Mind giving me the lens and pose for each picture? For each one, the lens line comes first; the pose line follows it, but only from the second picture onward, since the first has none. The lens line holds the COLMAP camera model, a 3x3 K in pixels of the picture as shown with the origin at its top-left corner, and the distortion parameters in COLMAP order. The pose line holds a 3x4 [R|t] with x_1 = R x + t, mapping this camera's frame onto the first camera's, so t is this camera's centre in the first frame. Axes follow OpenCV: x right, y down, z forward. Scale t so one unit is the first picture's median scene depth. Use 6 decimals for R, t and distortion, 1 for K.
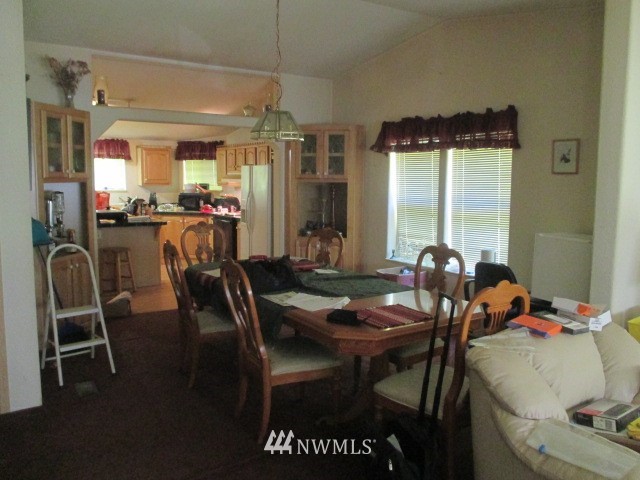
lens RADIAL K [[533.0, 0, 318.8], [0, 533.0, 237.7], [0, 0, 1]] dist [-0.011621, -0.003366]
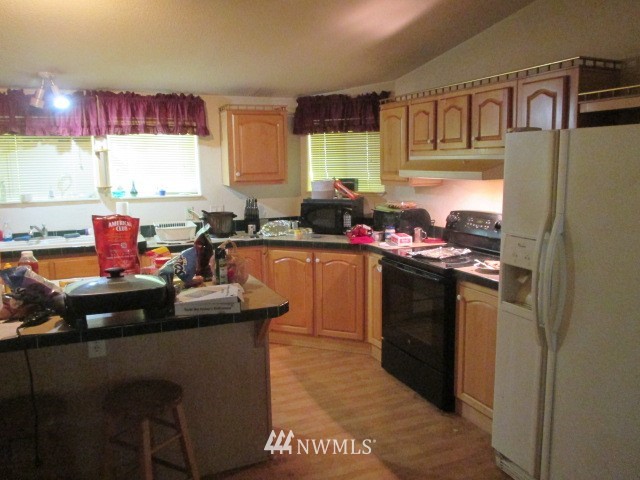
lens RADIAL K [[533.0, 0, 321.1], [0, 533.0, 239.3], [0, 0, 1]] dist [-0.011621, -0.003366]
pose [[0.983862, 0.003146, -0.178900, -0.156874], [0.002978, 0.999419, 0.033948, -0.064276], [0.178903, -0.033933, 0.983281, 0.515950]]
